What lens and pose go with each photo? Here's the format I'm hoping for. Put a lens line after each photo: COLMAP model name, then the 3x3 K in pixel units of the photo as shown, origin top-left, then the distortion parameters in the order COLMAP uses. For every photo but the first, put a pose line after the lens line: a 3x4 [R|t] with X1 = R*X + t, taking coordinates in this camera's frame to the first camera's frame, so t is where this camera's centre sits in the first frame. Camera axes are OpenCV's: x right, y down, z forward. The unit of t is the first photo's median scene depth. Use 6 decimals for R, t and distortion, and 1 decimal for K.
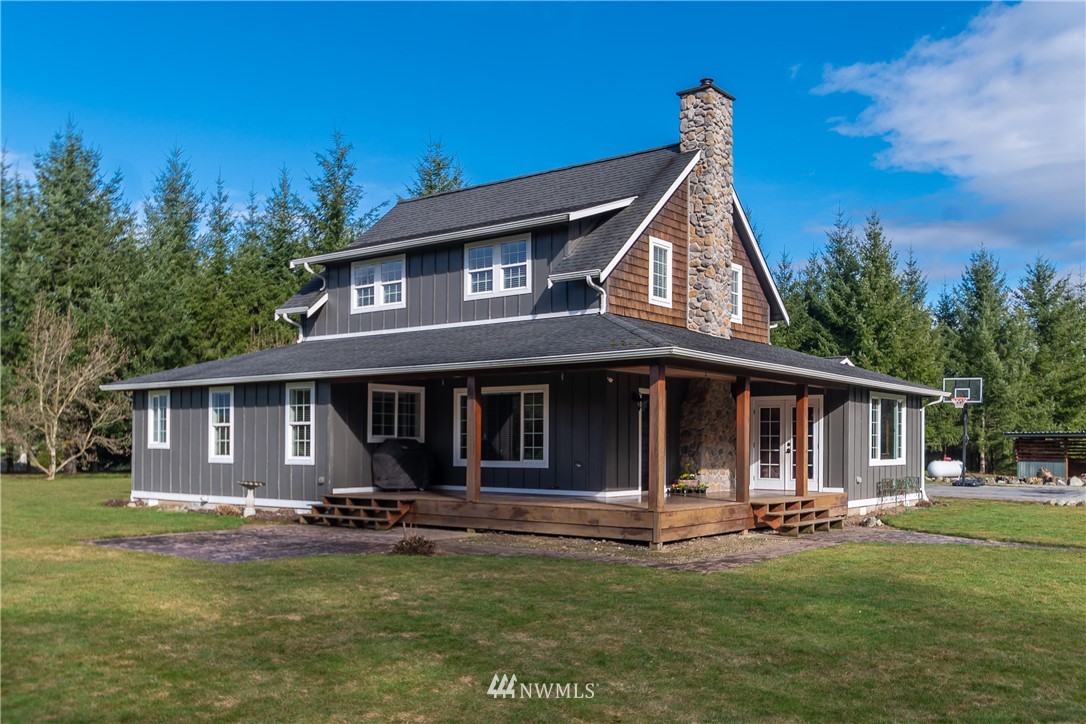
lens RADIAL K [[919.9, 0, 497.9], [0, 919.9, 449.5], [0, 0, 1]] dist [0.011824, 0.006074]
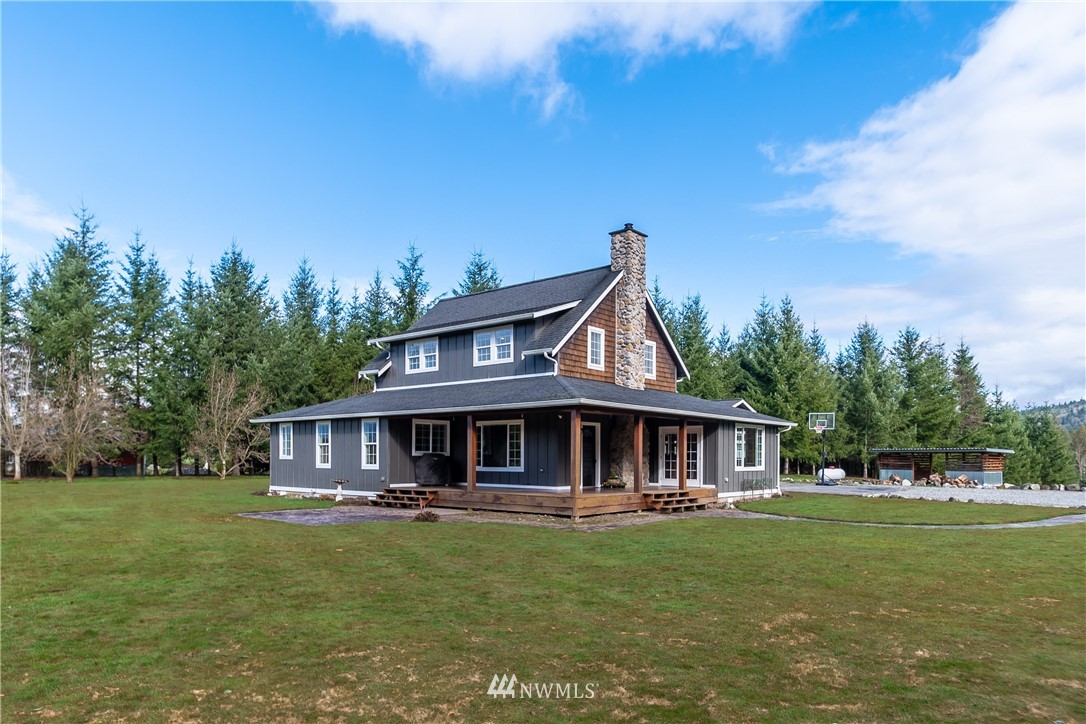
lens RADIAL K [[650.5, 0, 507.1], [0, 650.5, 469.7], [0, 0, 1]] dist [0.027477, -0.001309]
pose [[0.998953, 0.002538, -0.045669, 0.067596], [-0.001924, 0.999907, 0.013501, 0.001132], [0.045699, -0.013399, 0.998865, -0.114012]]
